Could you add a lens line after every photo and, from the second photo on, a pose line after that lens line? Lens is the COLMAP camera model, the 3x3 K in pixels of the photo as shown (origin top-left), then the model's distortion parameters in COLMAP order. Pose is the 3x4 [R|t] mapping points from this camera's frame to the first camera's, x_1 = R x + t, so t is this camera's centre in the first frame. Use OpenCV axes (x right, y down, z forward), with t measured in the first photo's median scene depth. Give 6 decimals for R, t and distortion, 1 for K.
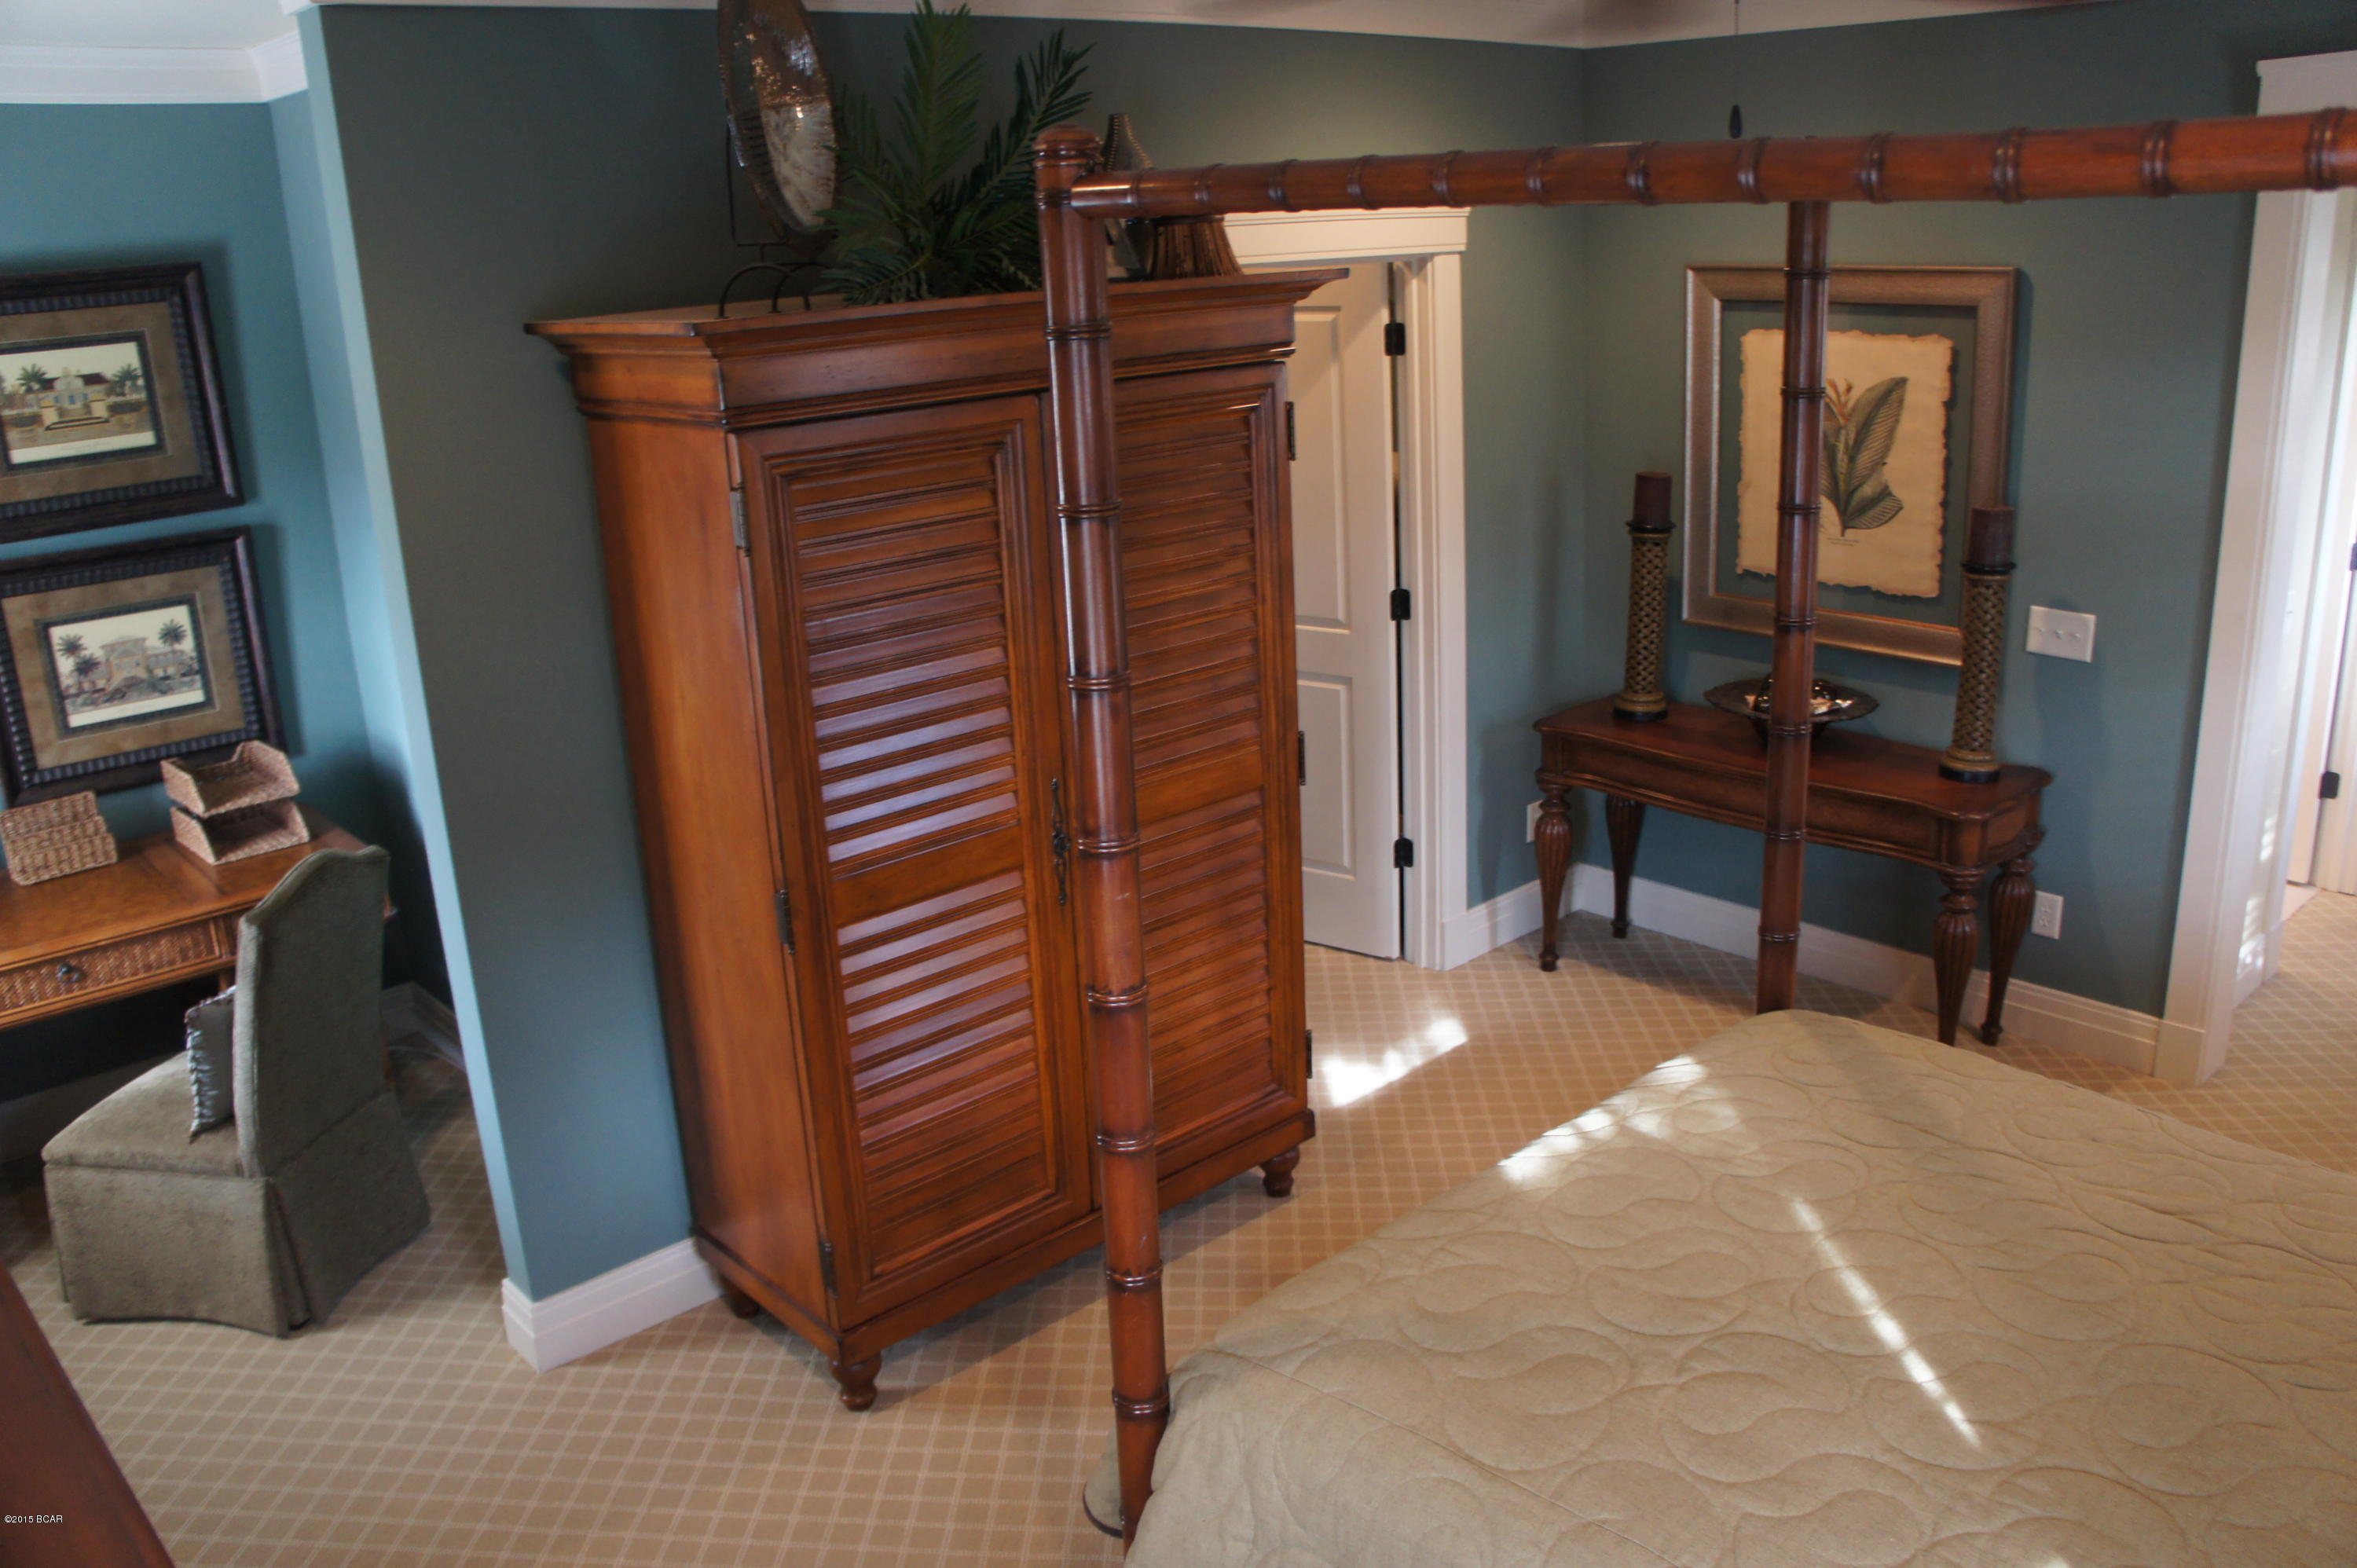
lens RADIAL K [[1882.1, 0, 1178.5], [0, 1882.1, 784.0], [0, 0, 1]] dist [-0.184159, 0.151001]
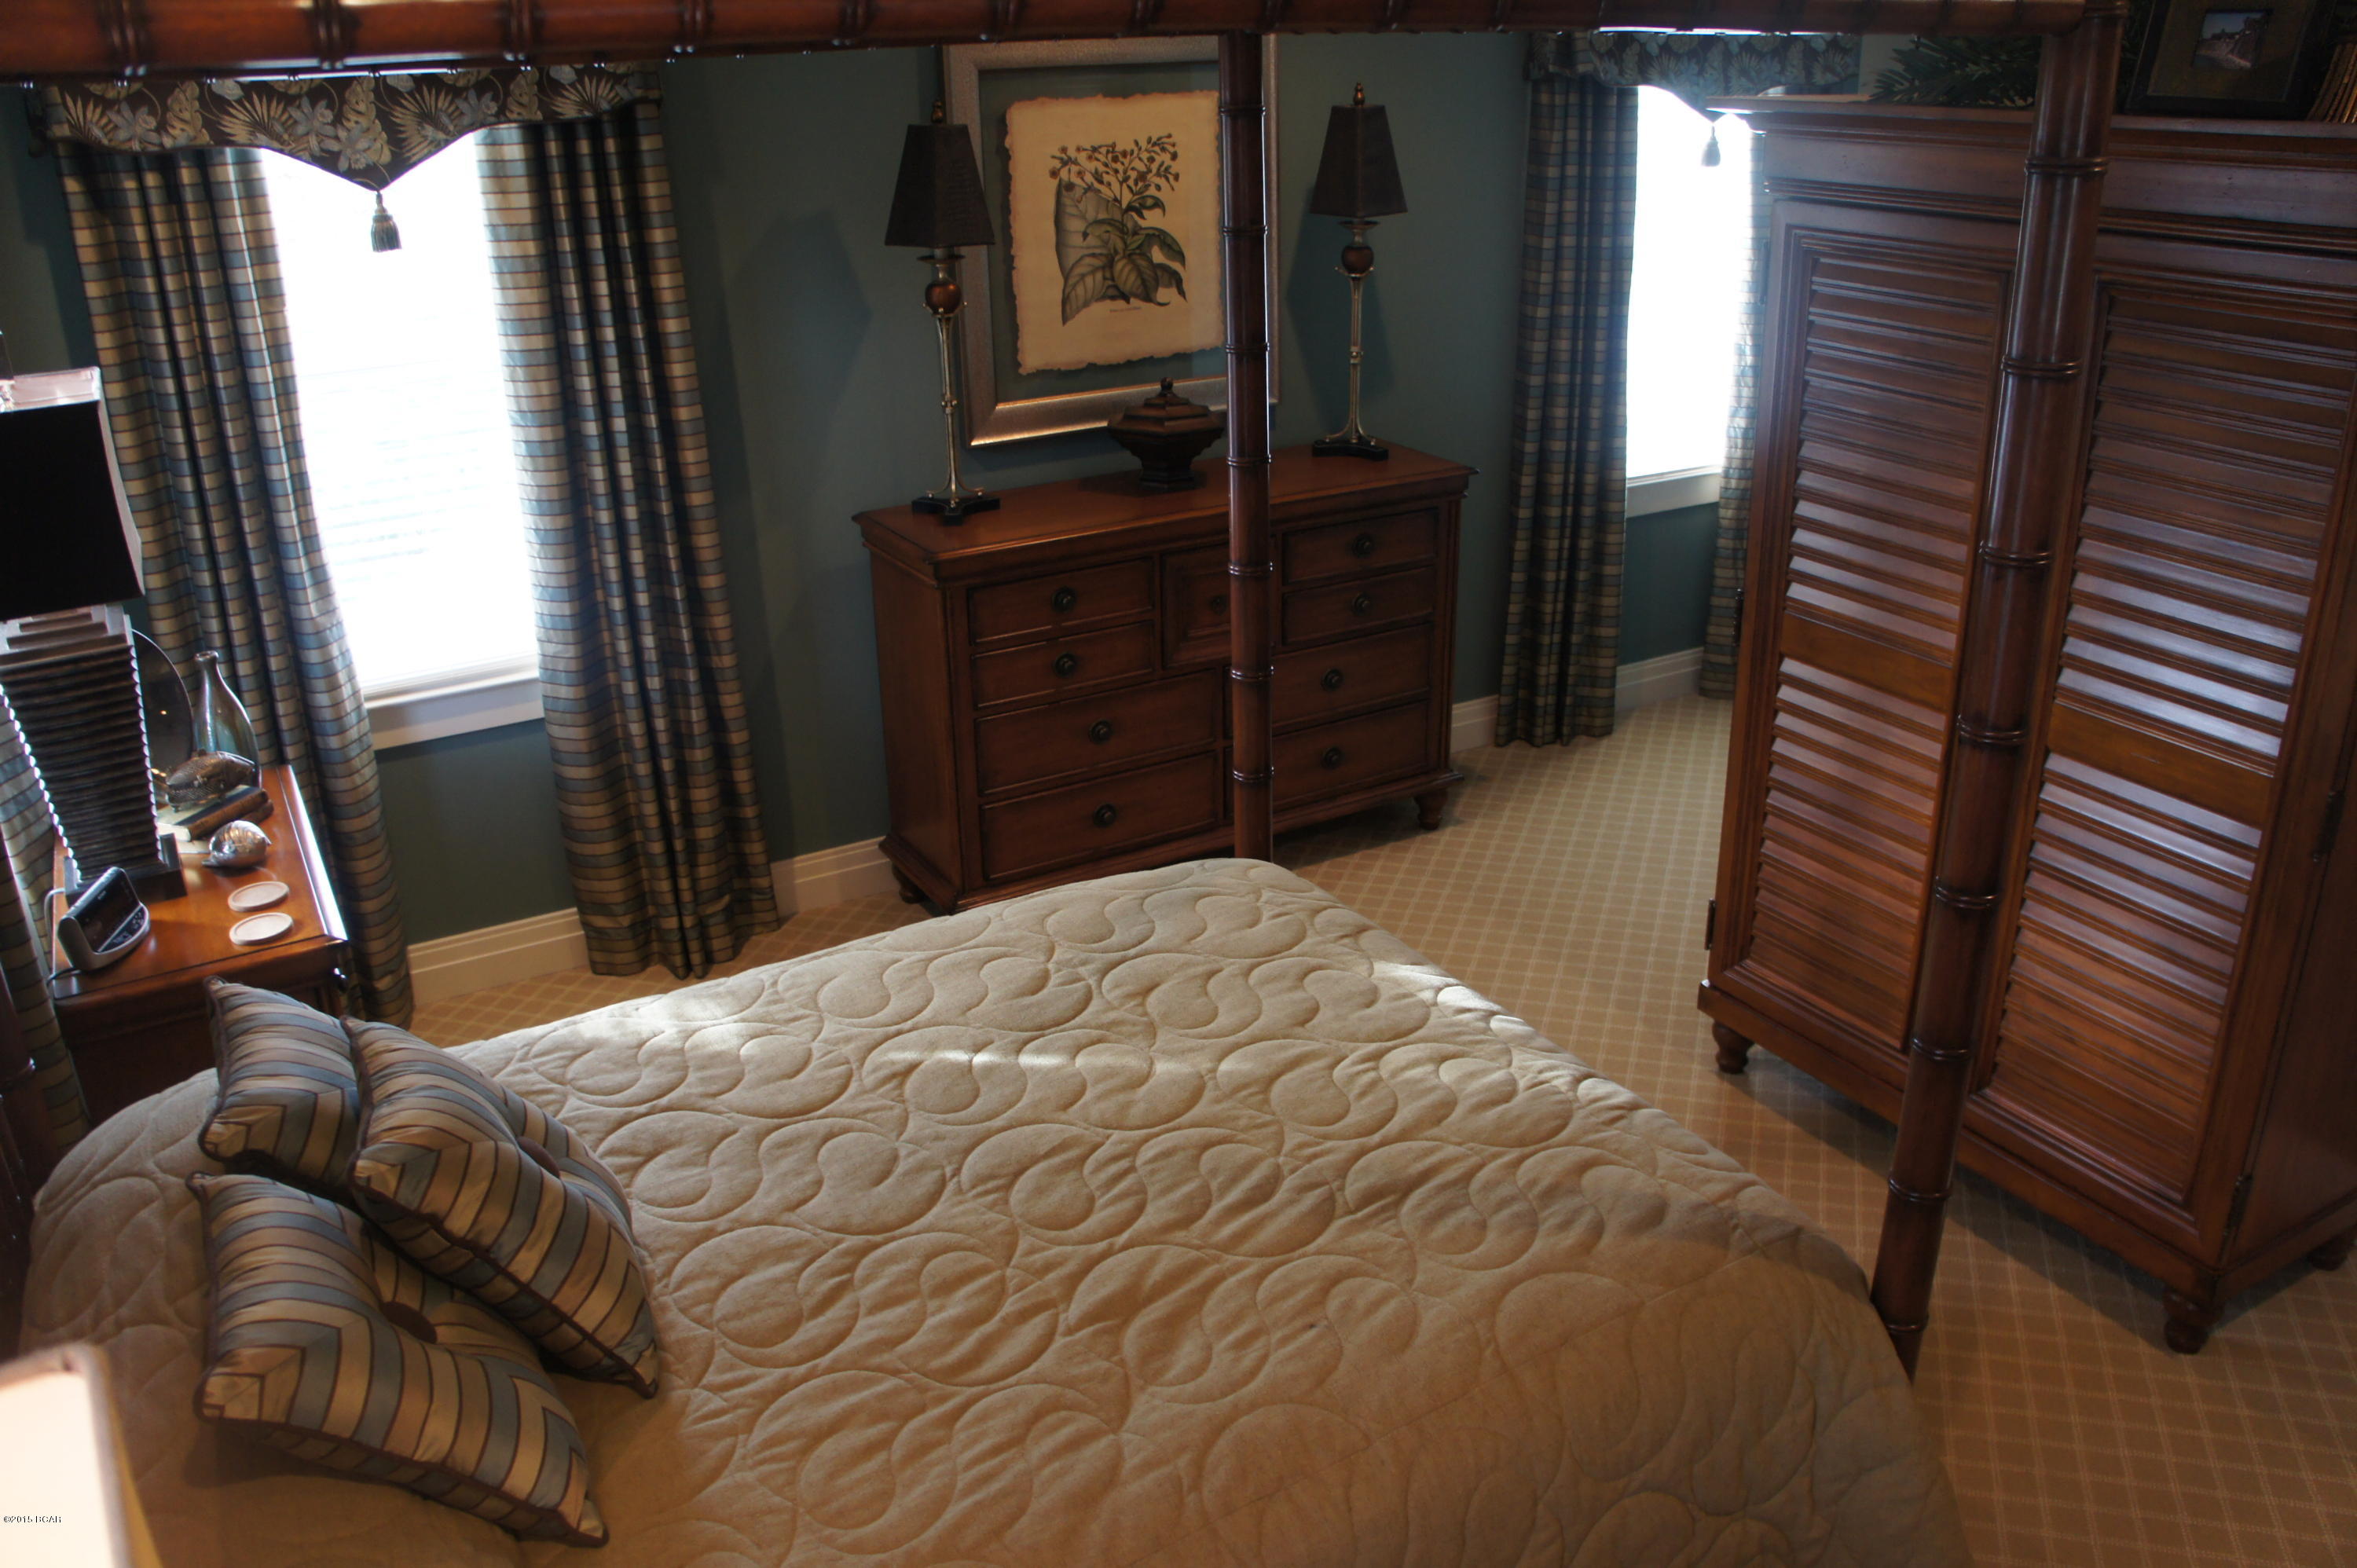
lens RADIAL K [[1839.9, 0, 1228.6], [0, 1839.9, 775.6], [0, 0, 1]] dist [-0.131927, 0.141070]
pose [[-0.198753, 0.416202, -0.887284, 0.713327], [-0.274754, 0.845378, 0.458090, -0.219562], [0.940748, 0.334832, -0.053668, 0.607623]]
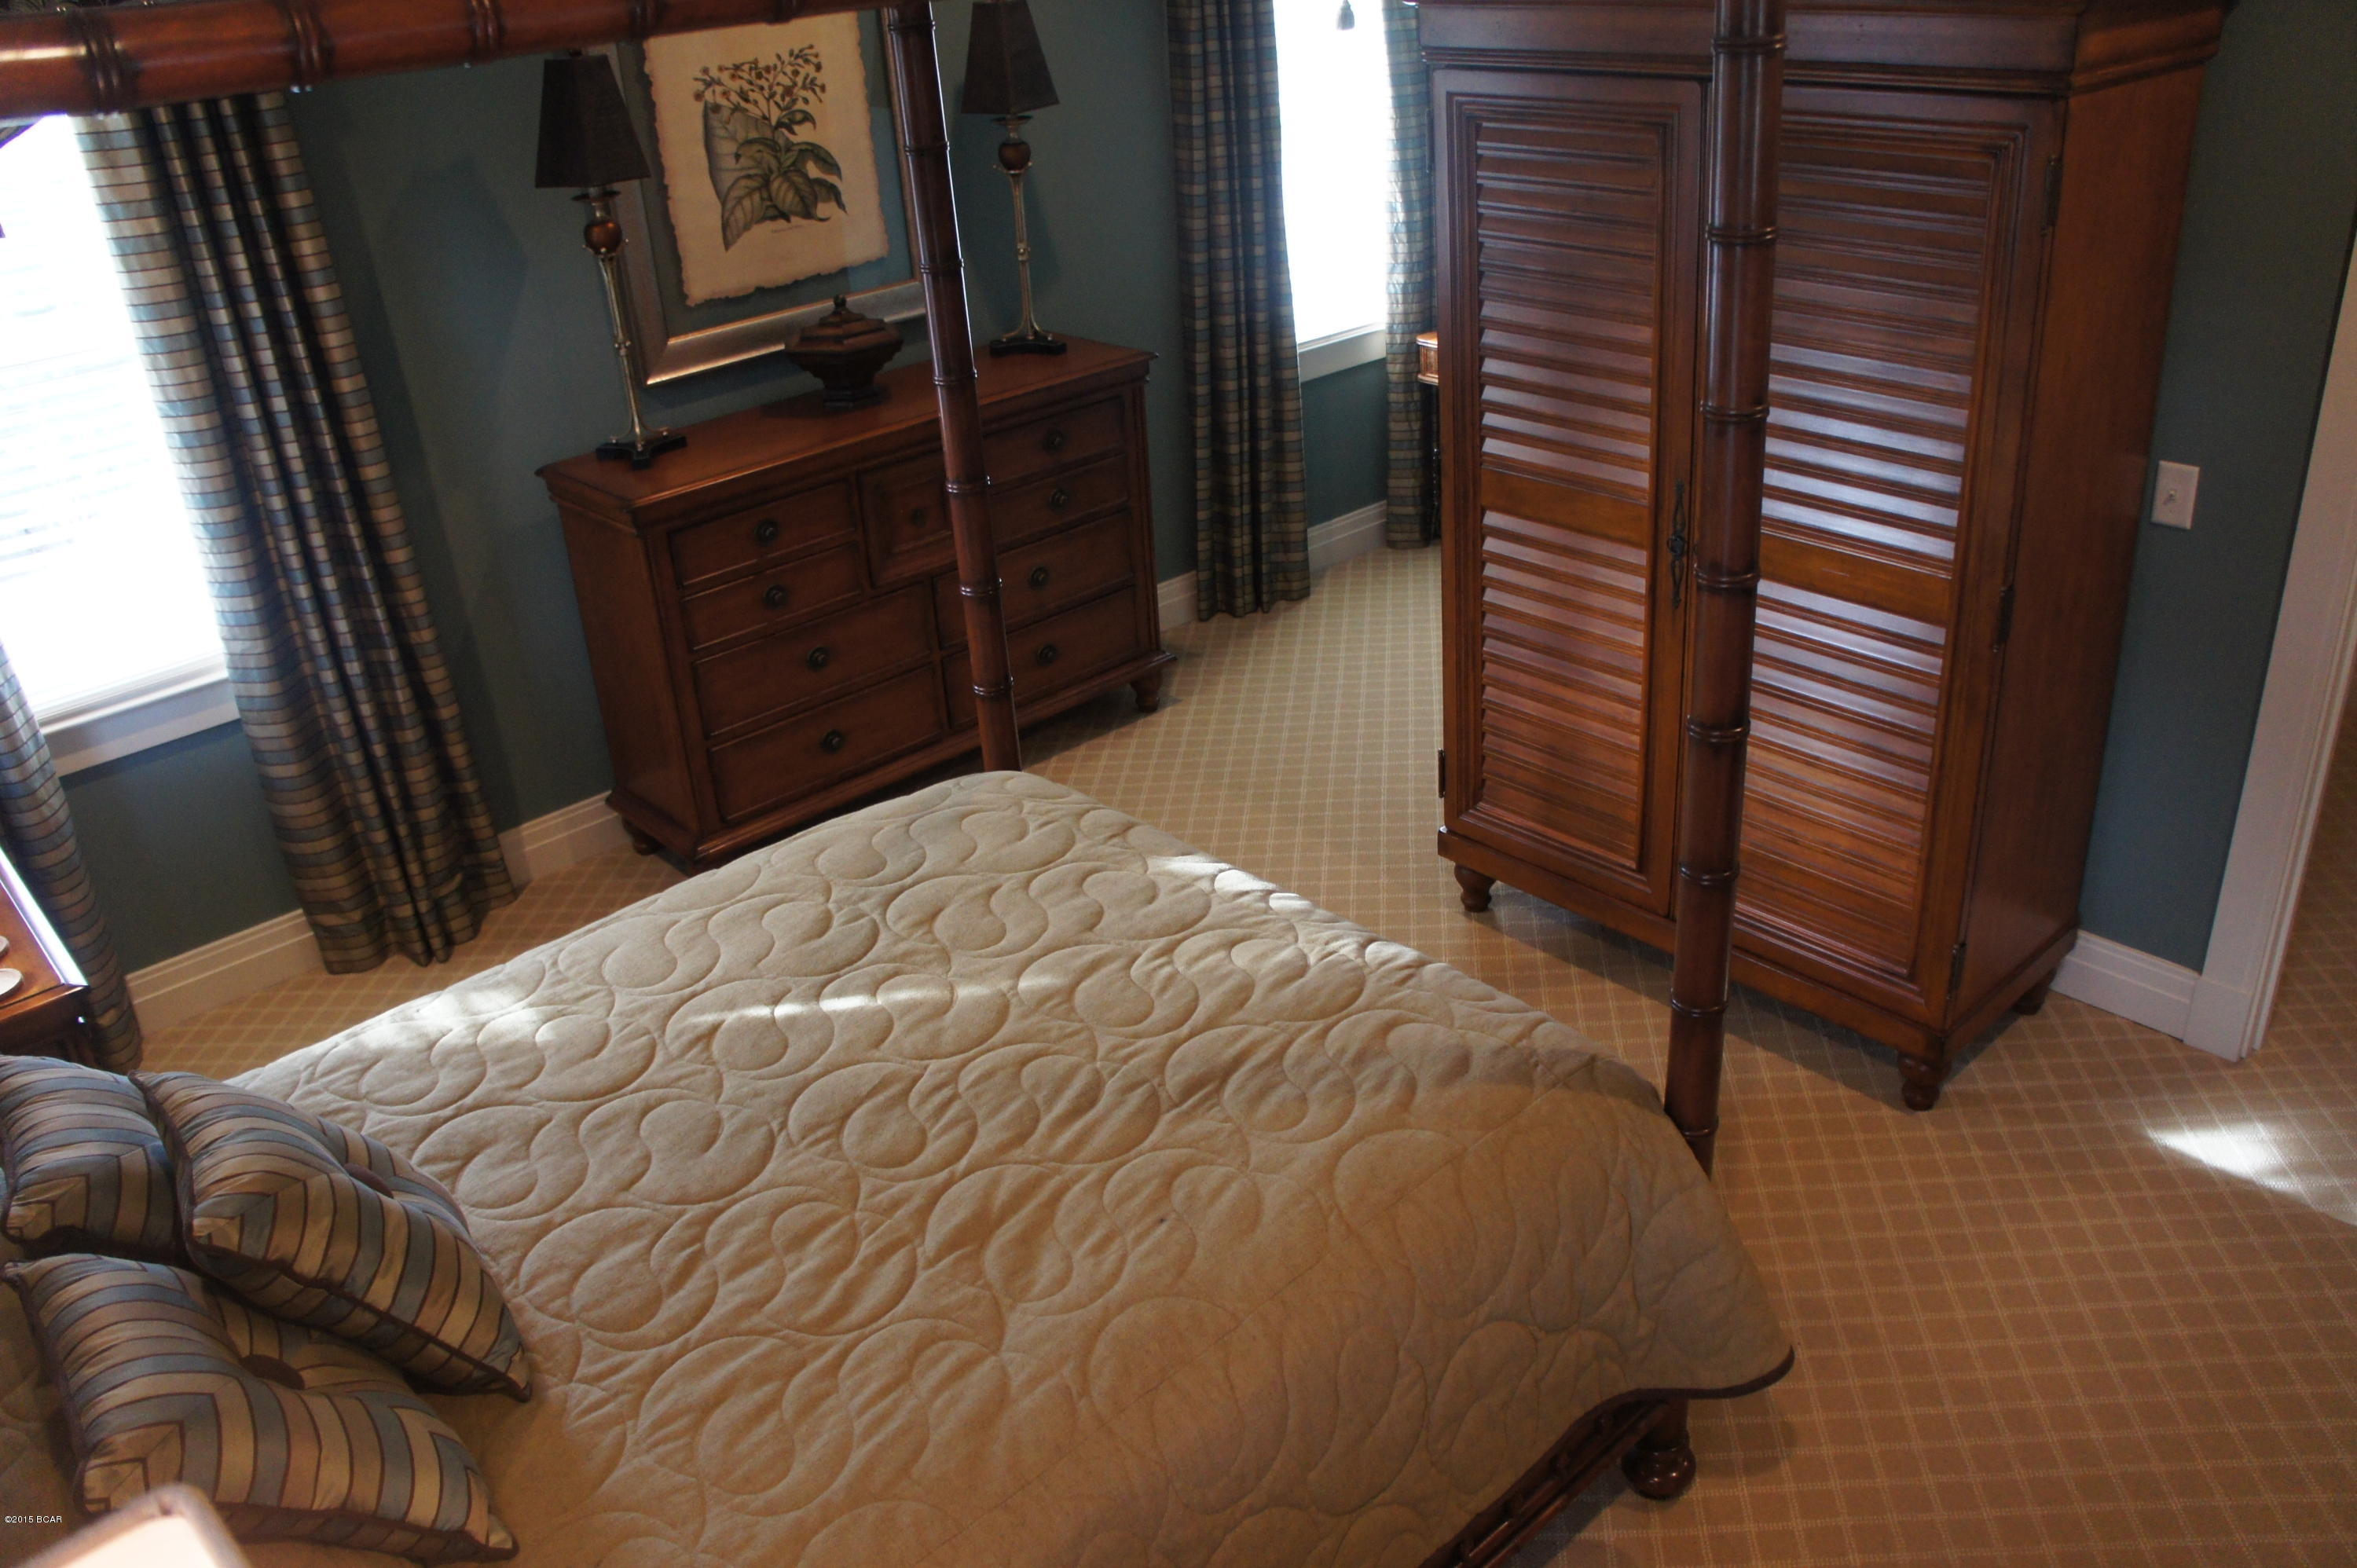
lens RADIAL K [[1838.2, 0, 1179.2], [0, 1838.2, 752.2], [0, 0, 1]] dist [-0.127531, 0.141121]
pose [[-0.012092, 0.476670, -0.878999, 0.721797], [-0.234749, 0.853142, 0.465878, -0.226590], [0.971981, 0.211977, 0.101582, 0.577111]]
